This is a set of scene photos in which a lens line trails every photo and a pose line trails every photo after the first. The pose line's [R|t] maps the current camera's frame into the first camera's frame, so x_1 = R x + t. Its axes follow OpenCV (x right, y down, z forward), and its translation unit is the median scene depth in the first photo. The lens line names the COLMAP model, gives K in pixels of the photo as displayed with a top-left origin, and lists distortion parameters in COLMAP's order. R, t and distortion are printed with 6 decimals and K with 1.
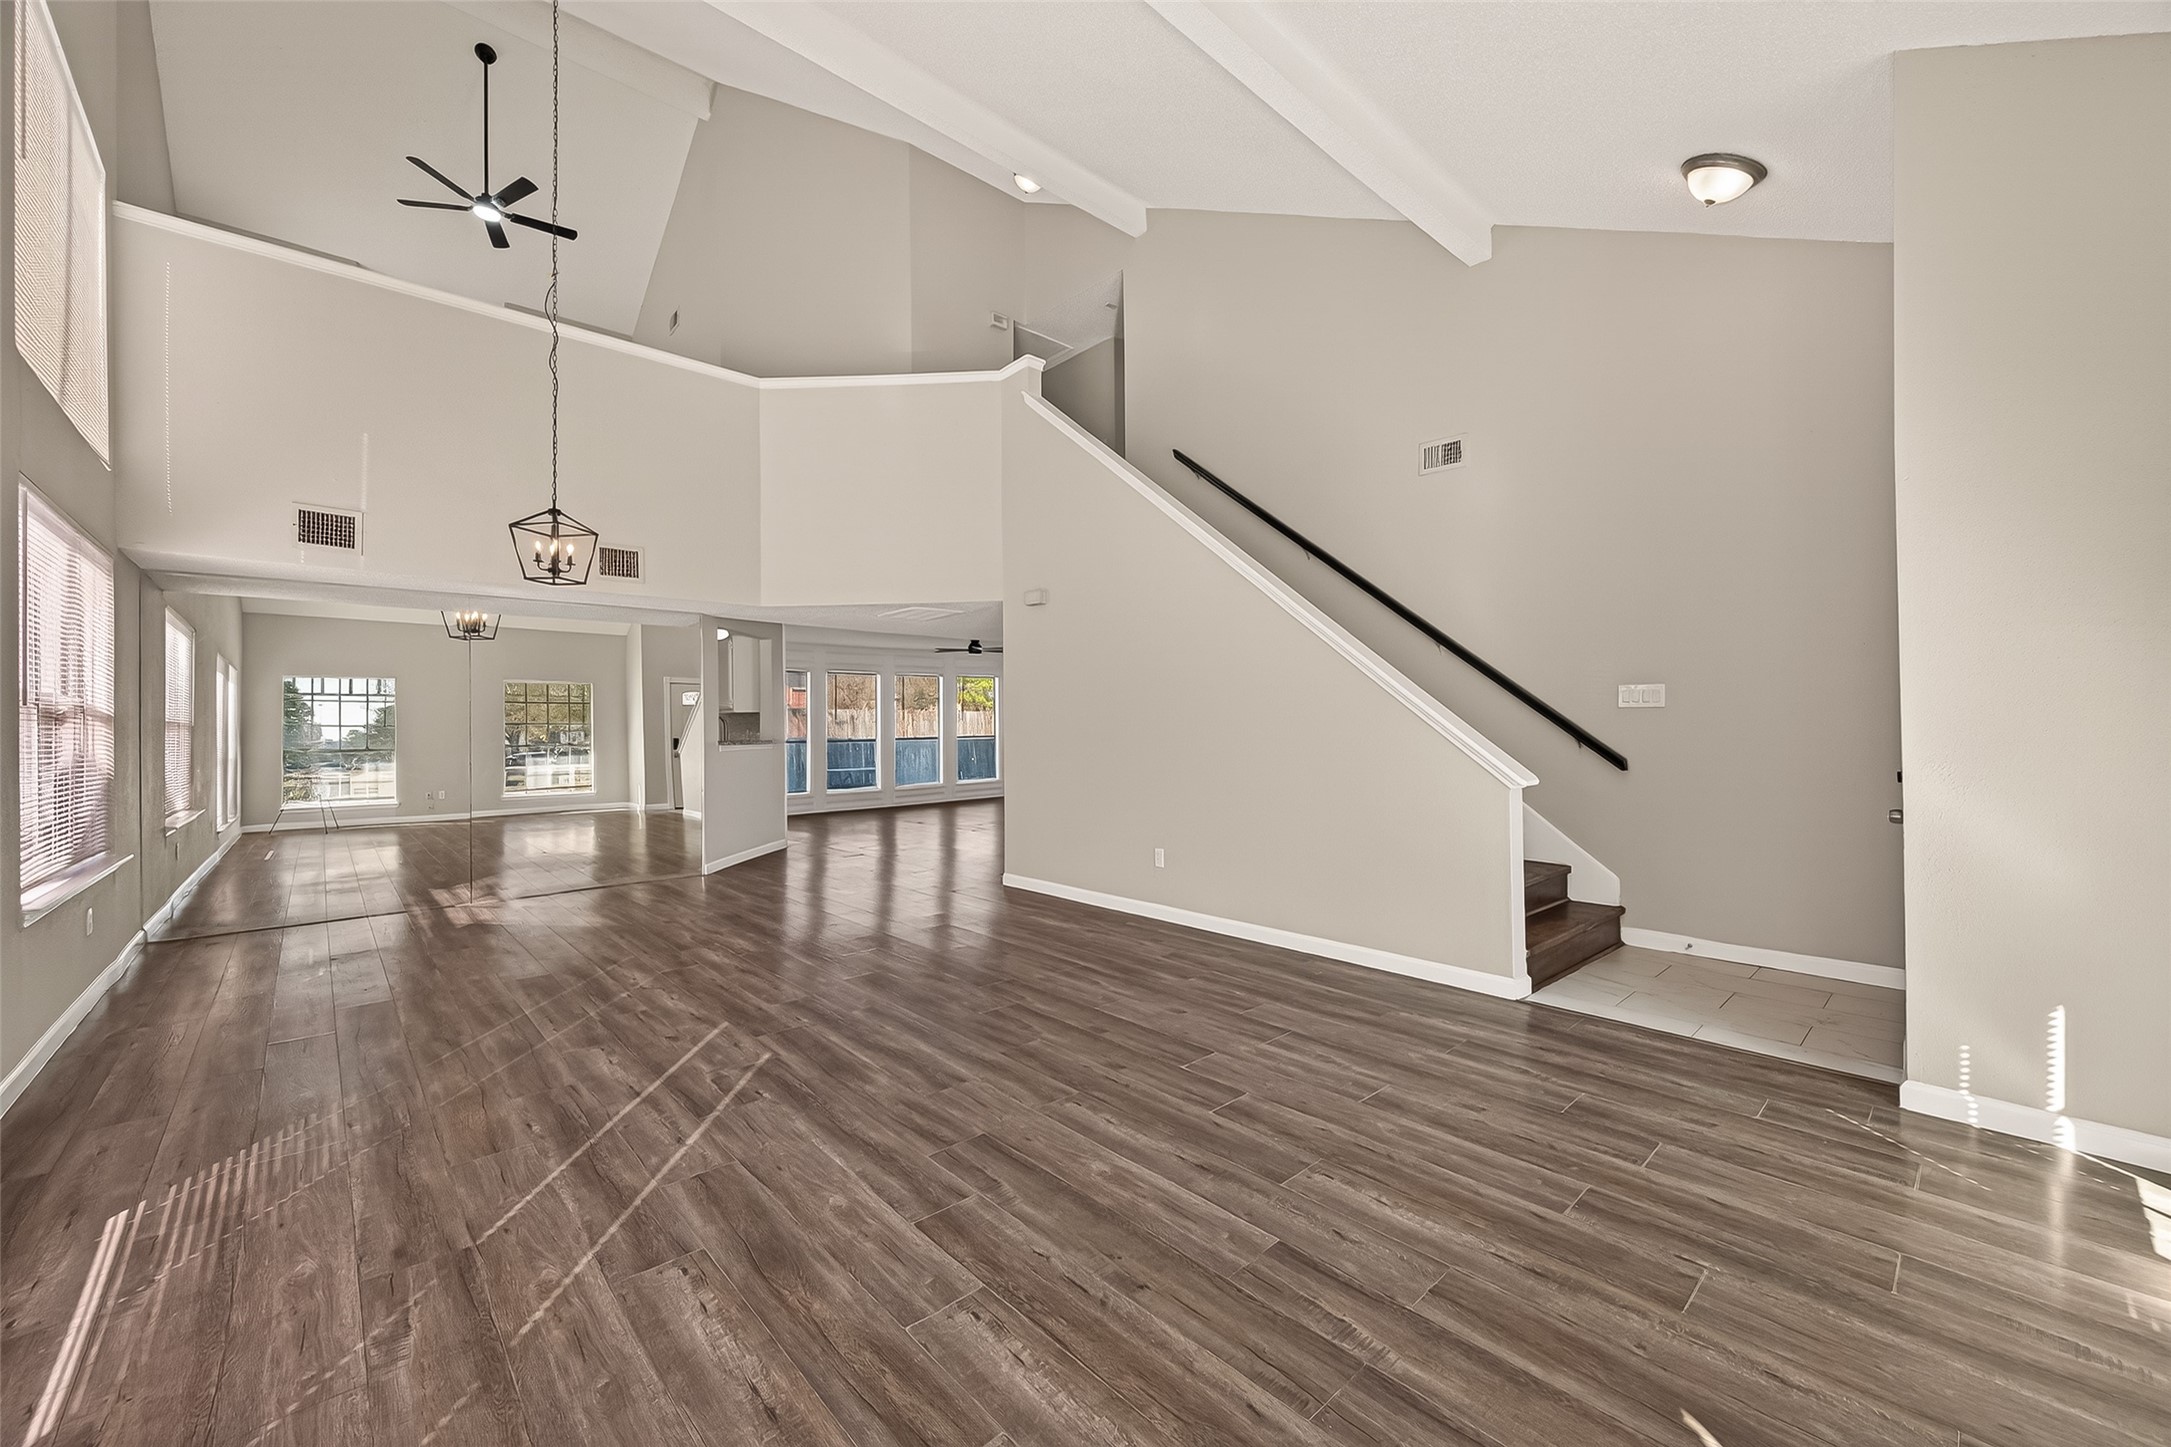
lens RADIAL K [[857.2, 0, 1083.8], [0, 857.2, 717.7], [0, 0, 1]] dist [0.007252, -0.001289]
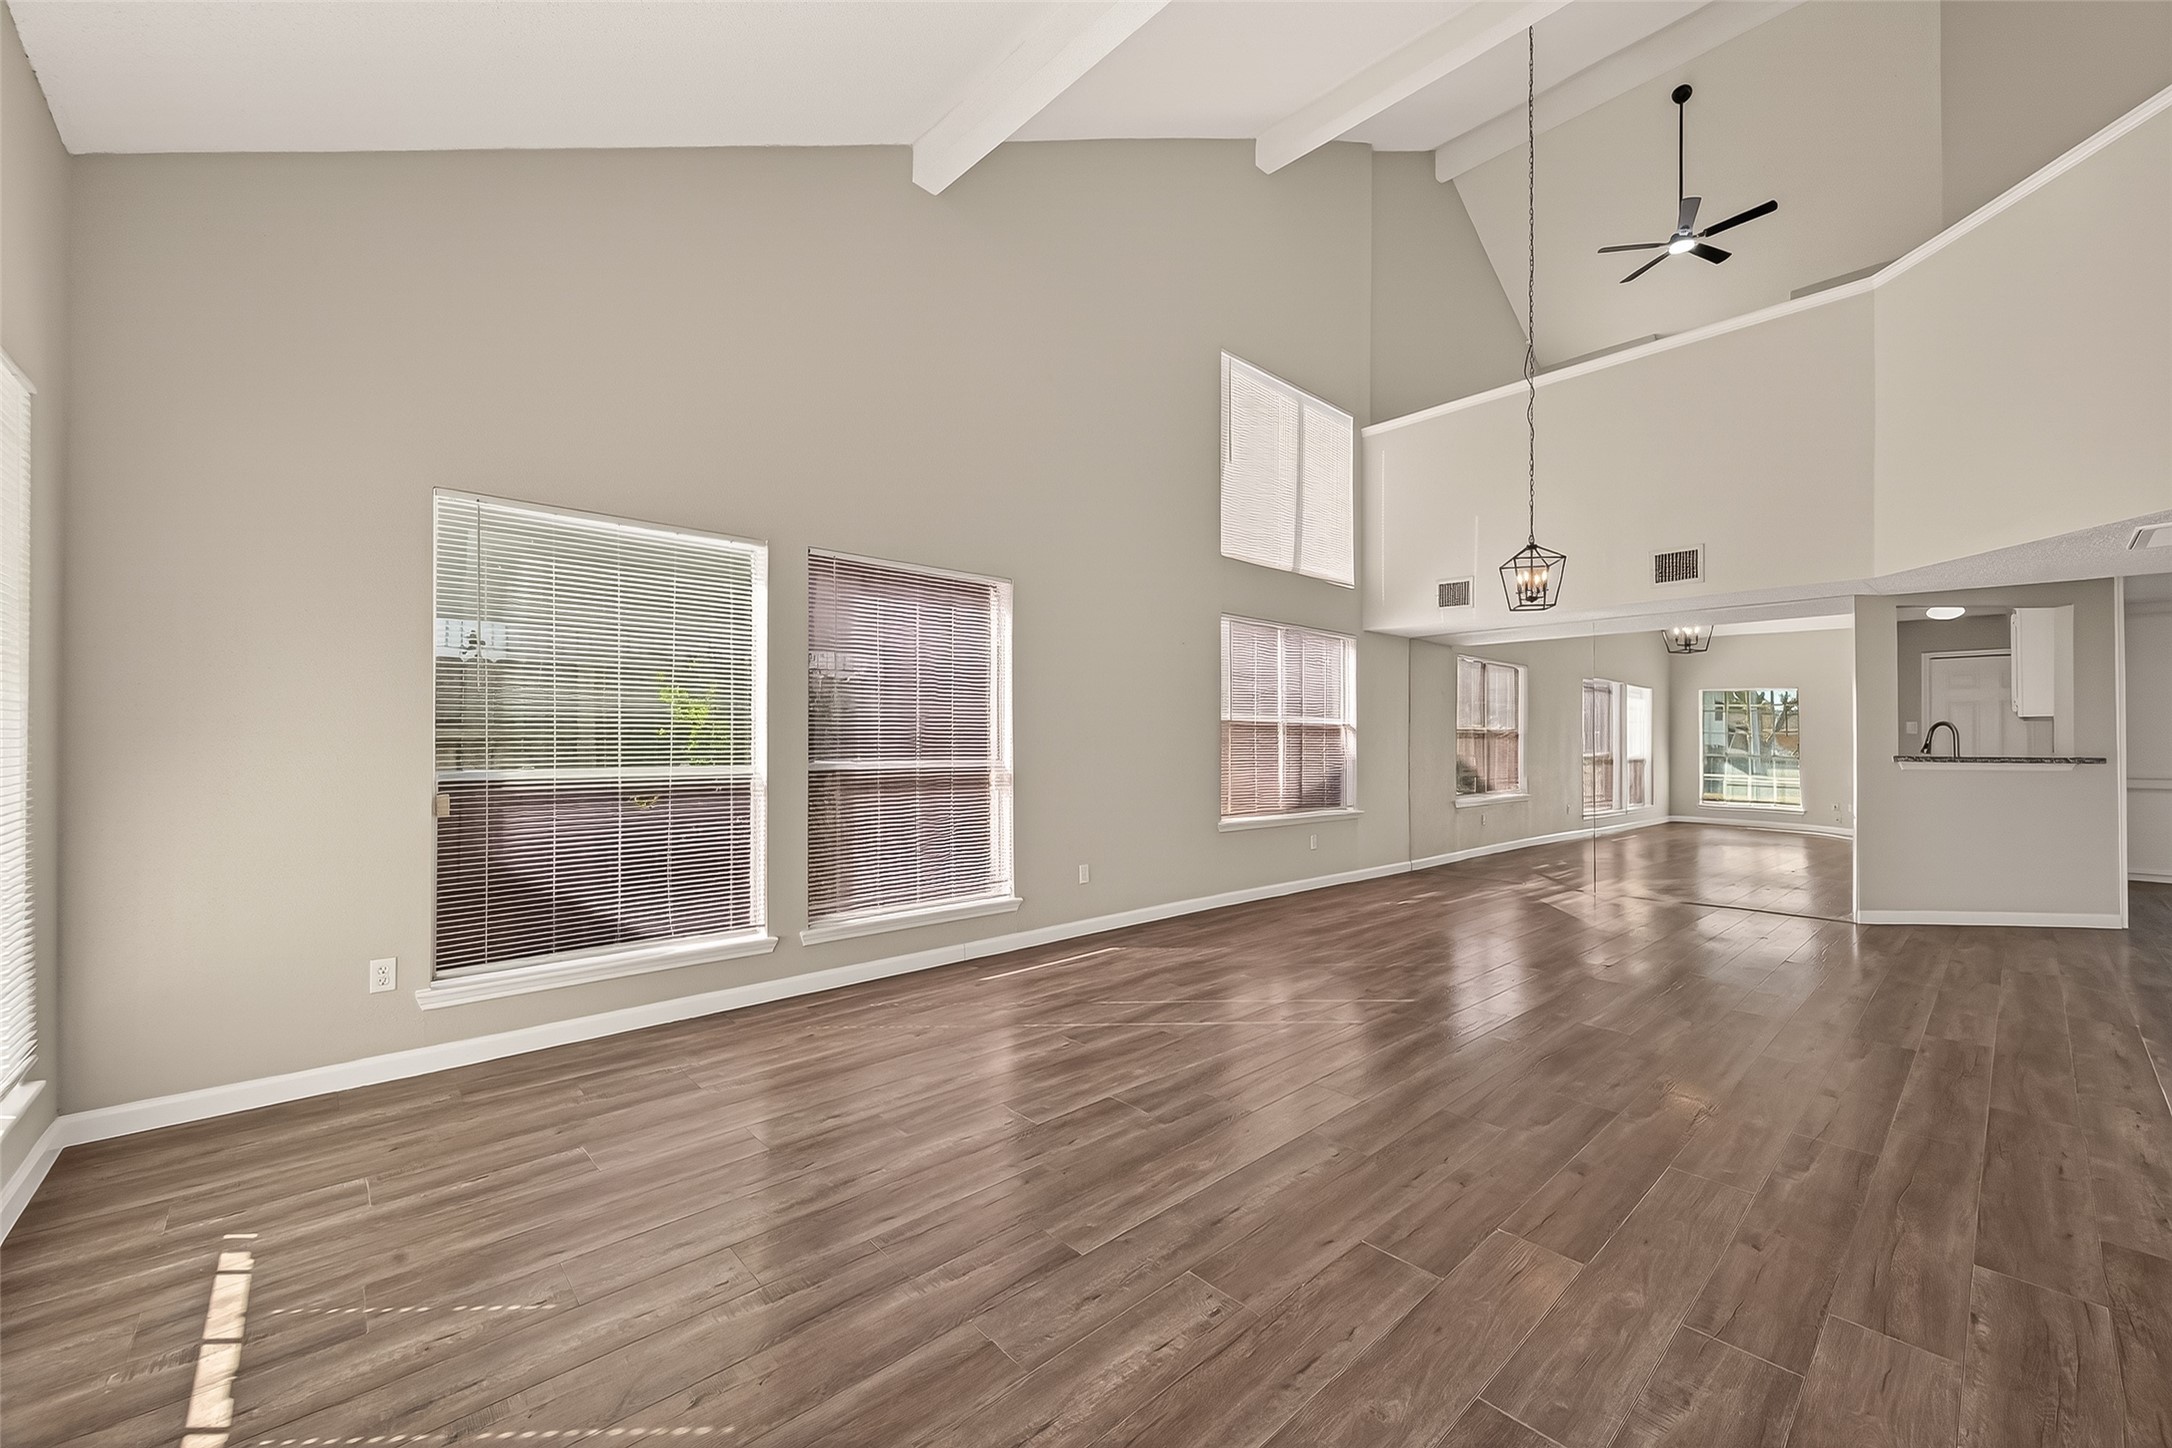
lens RADIAL K [[857.6, 0, 1104.0], [0, 857.6, 725.3], [0, 0, 1]] dist [0.007252, -0.001289]
pose [[-0.004781, -0.010167, -0.999937, 0.739129], [0.009289, 0.999905, -0.010211, 0.003288], [0.999945, -0.009338, -0.004686, 0.623082]]
